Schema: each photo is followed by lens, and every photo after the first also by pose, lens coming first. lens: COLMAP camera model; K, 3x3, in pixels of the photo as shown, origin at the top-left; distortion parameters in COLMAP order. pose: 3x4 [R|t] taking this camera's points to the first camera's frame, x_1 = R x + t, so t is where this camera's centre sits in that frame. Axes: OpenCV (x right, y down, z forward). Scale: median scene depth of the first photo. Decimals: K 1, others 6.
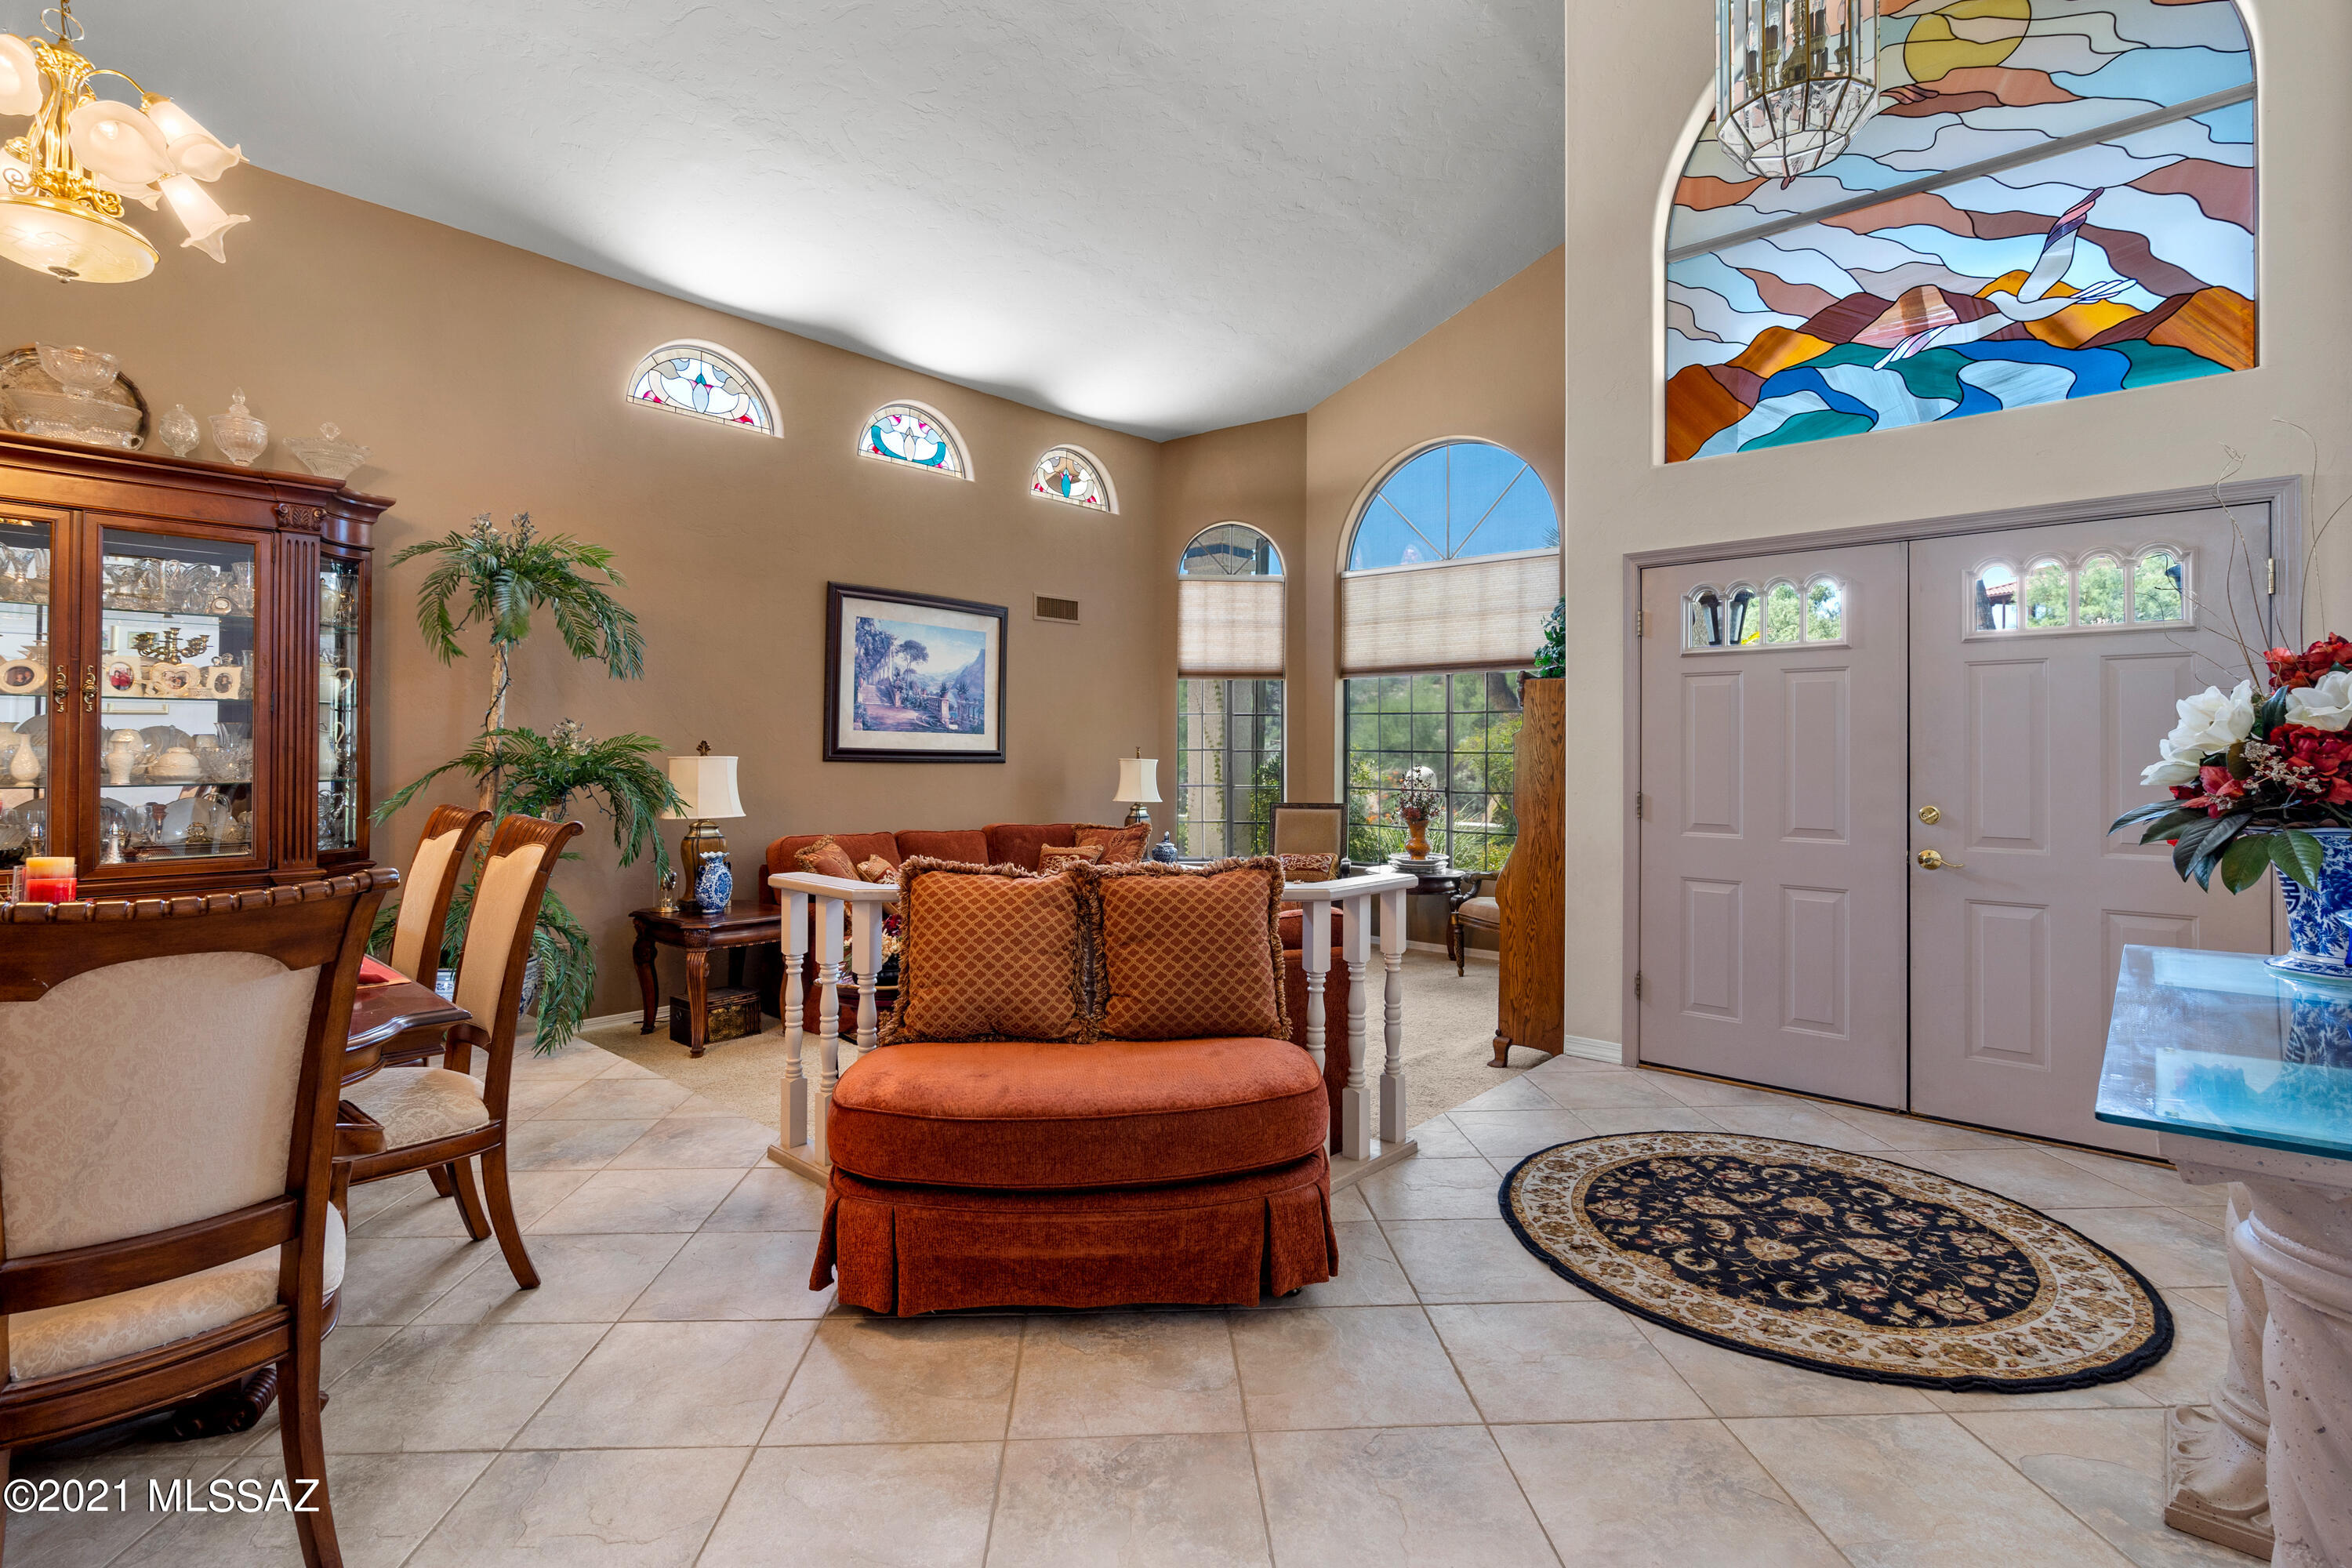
lens RADIAL K [[1094.3, 0, 1172.4], [0, 1094.3, 746.6], [0, 0, 1]] dist [-0.008646, 0.001295]
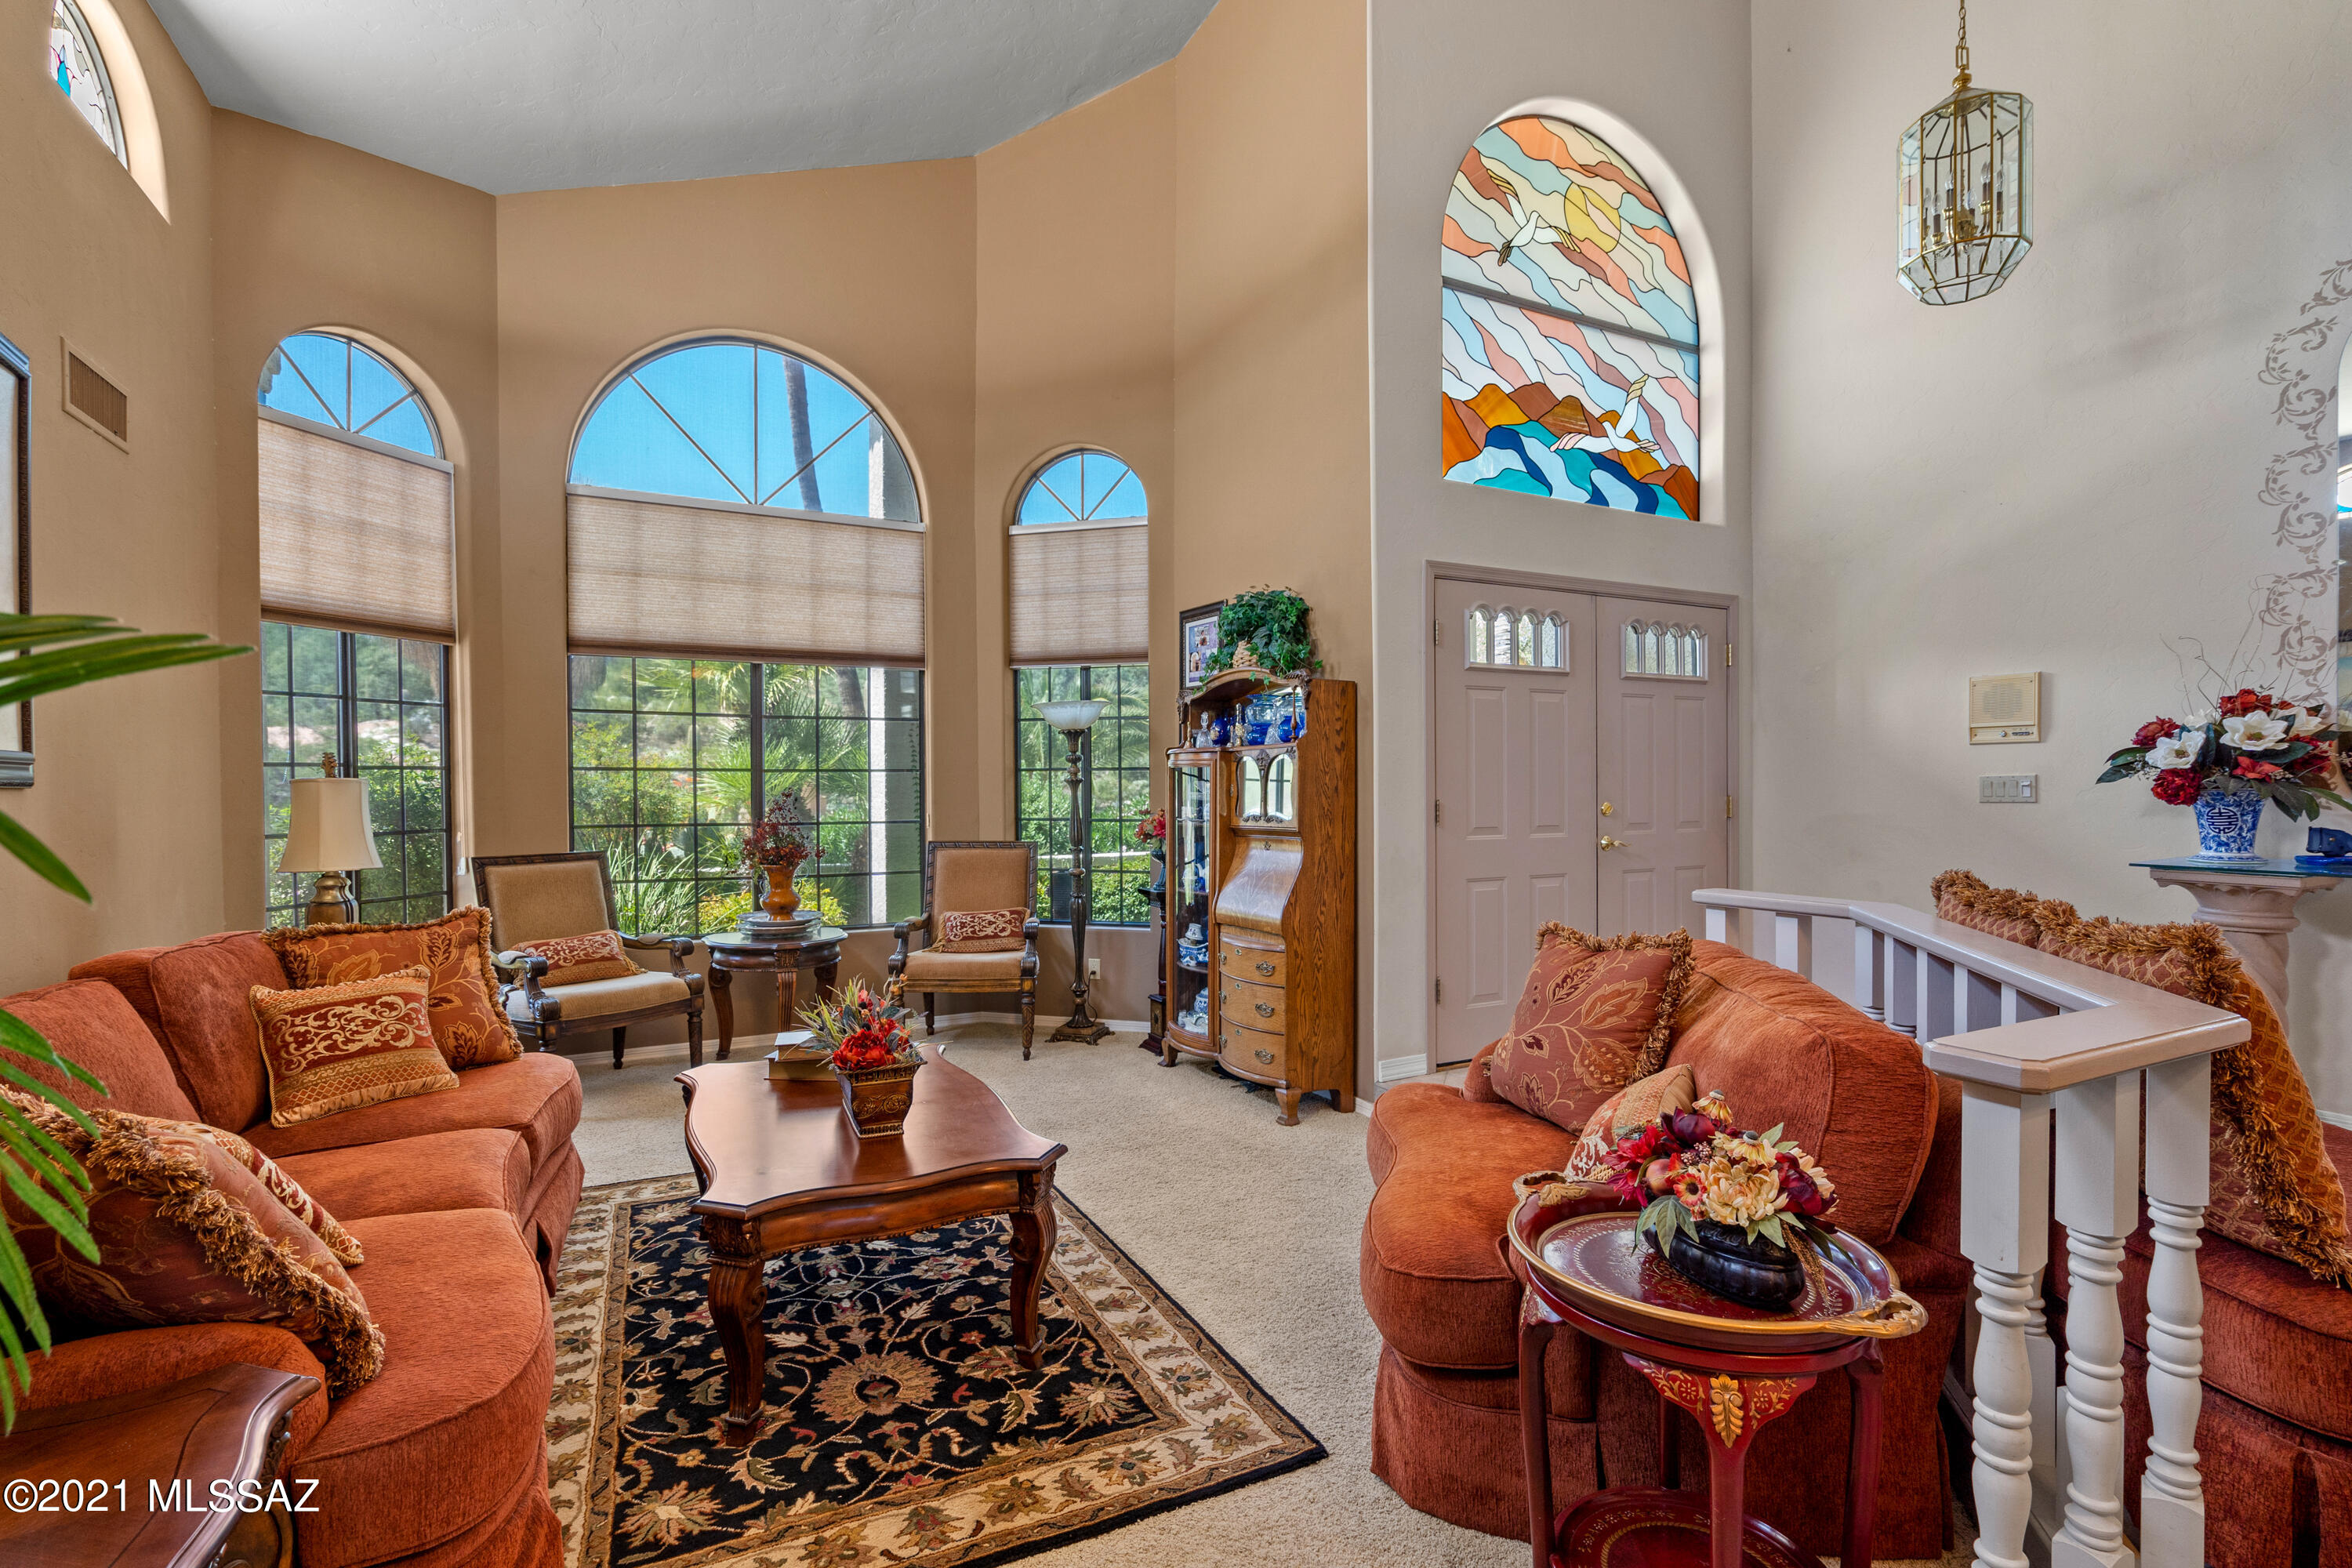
lens RADIAL K [[1094.3, 0, 1182.3], [0, 1094.3, 801.4], [0, 0, 1]] dist [-0.008646, 0.001295]
pose [[0.344387, -0.018047, 0.938654, -0.634448], [0.003609, 0.999833, 0.017900, 0.025404], [-0.938821, -0.002777, 0.344395, 0.921077]]
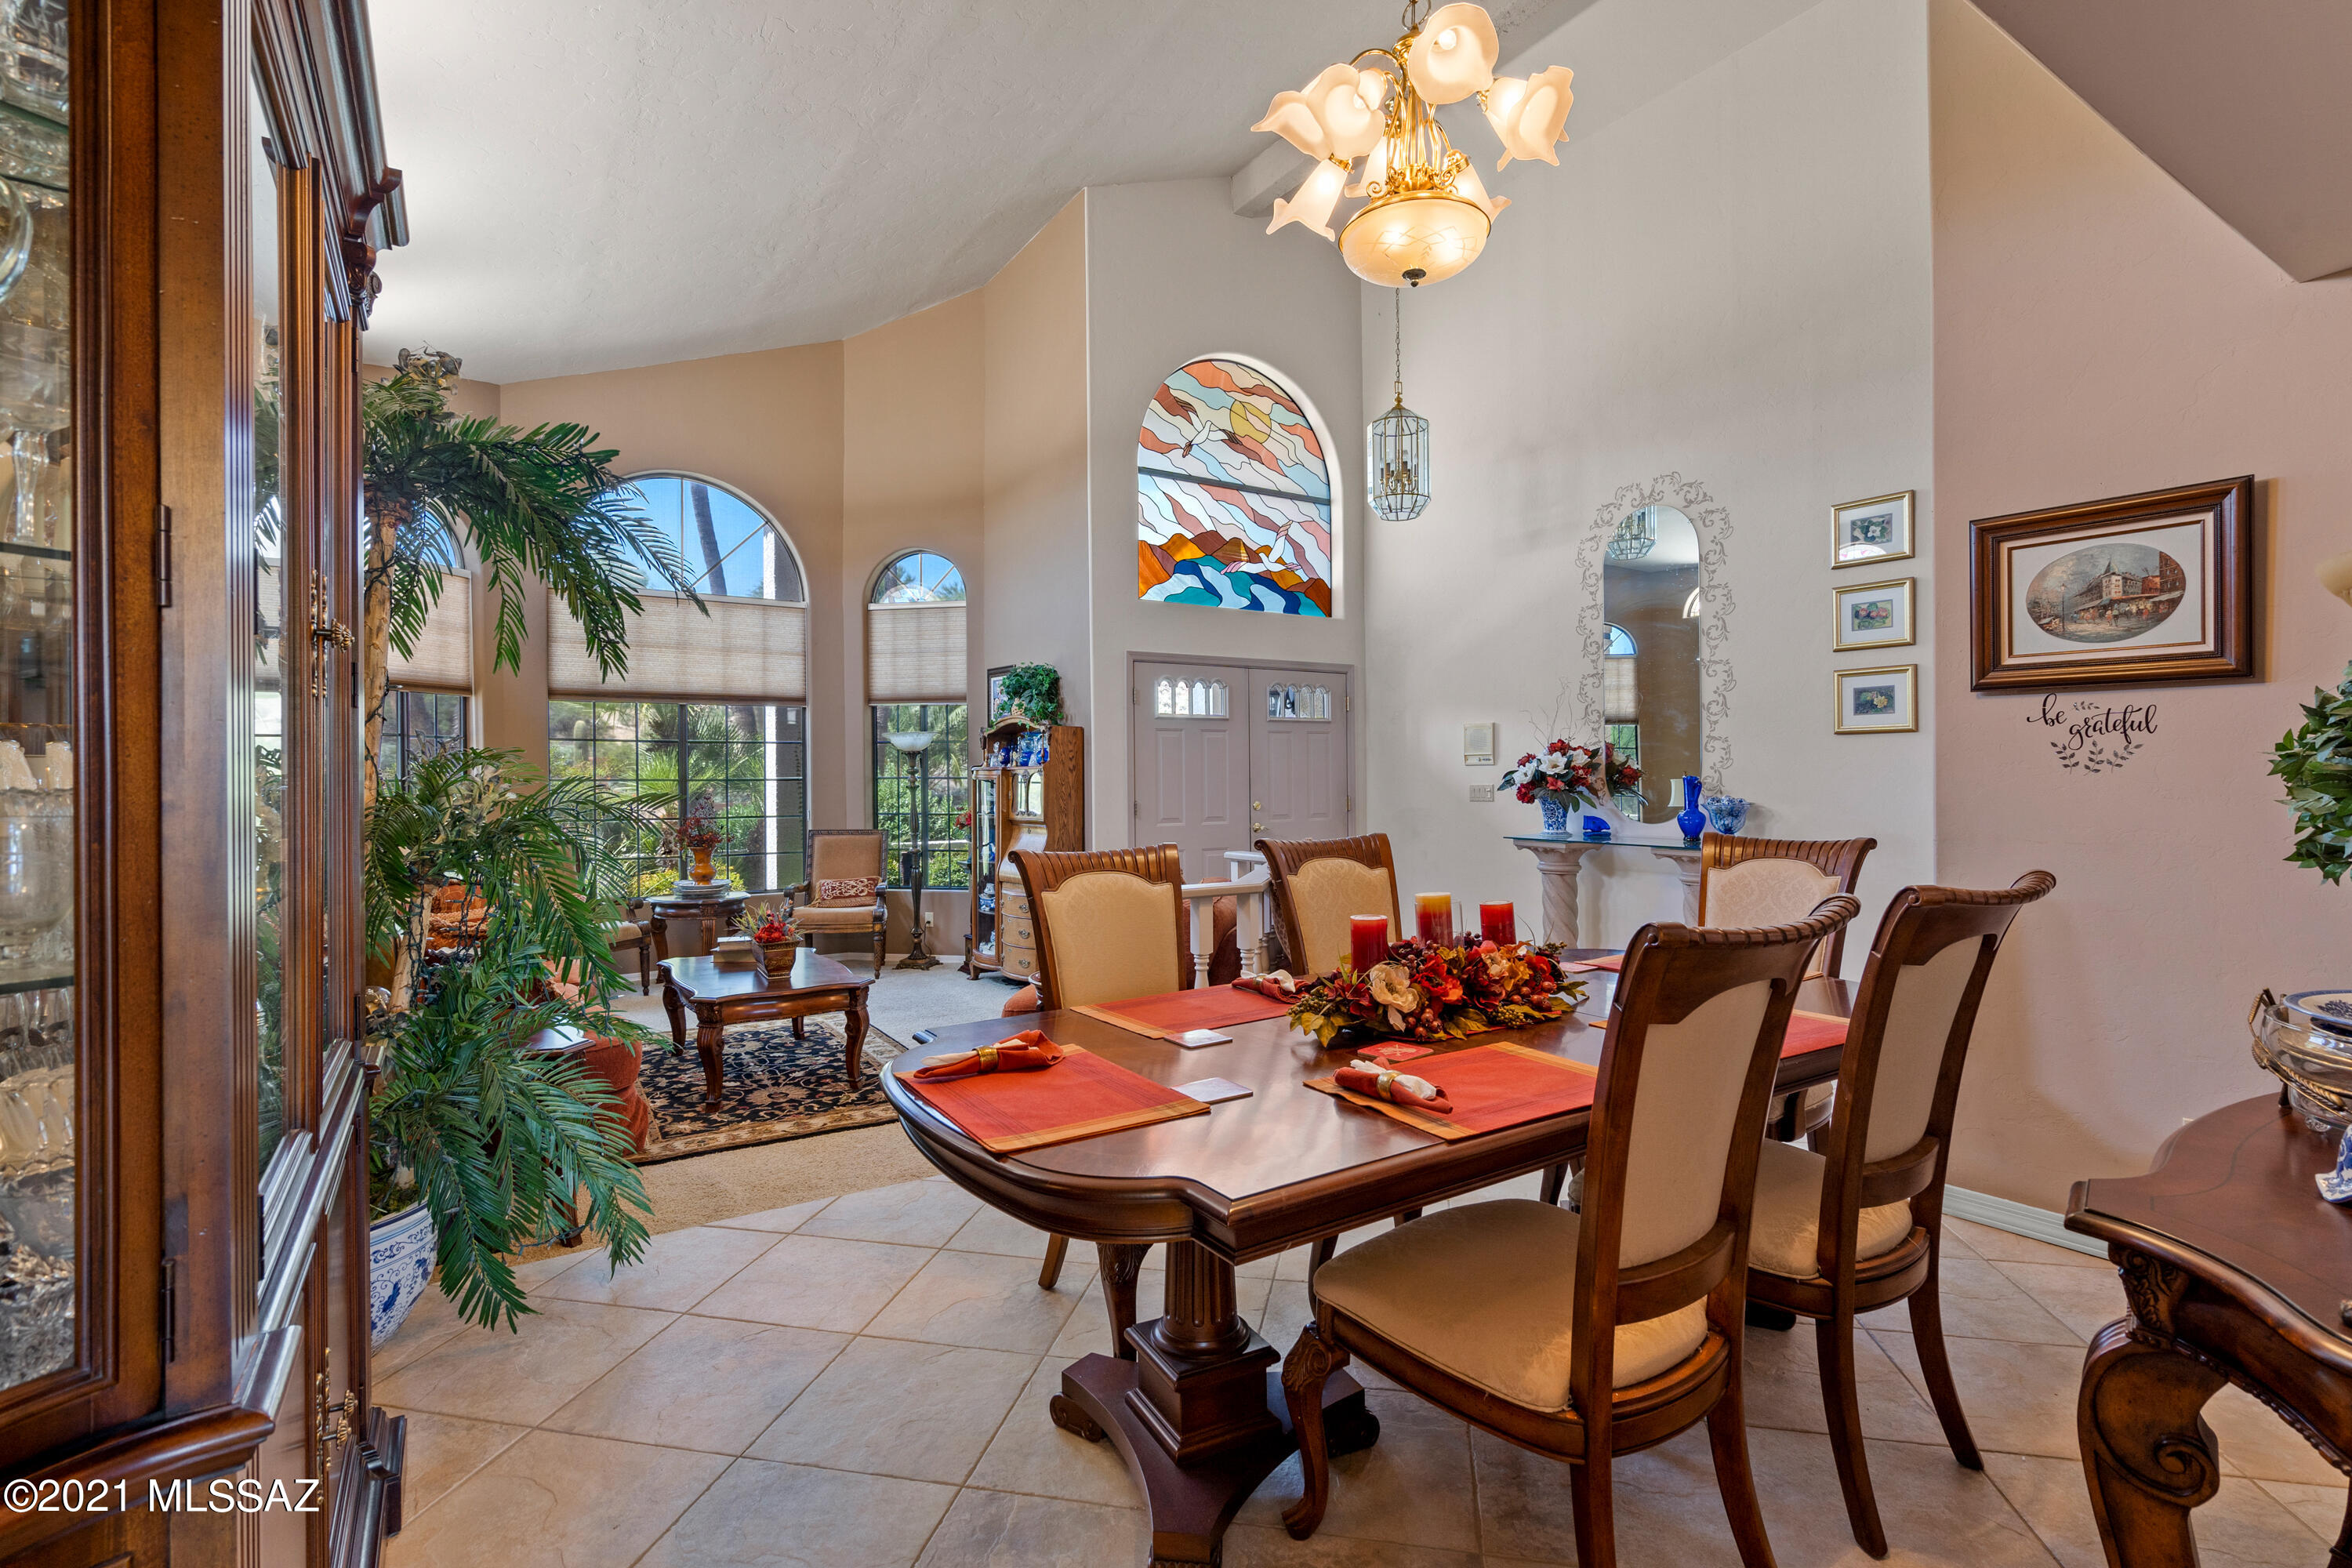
lens RADIAL K [[1094.3, 0, 1180.9], [0, 1094.3, 780.2], [0, 0, 1]] dist [-0.008646, 0.001295]
pose [[0.253953, -0.009663, 0.967168, -1.169092], [0.005394, 0.999949, 0.008574, -0.002630], [-0.967201, 0.003040, 0.253992, 0.557019]]
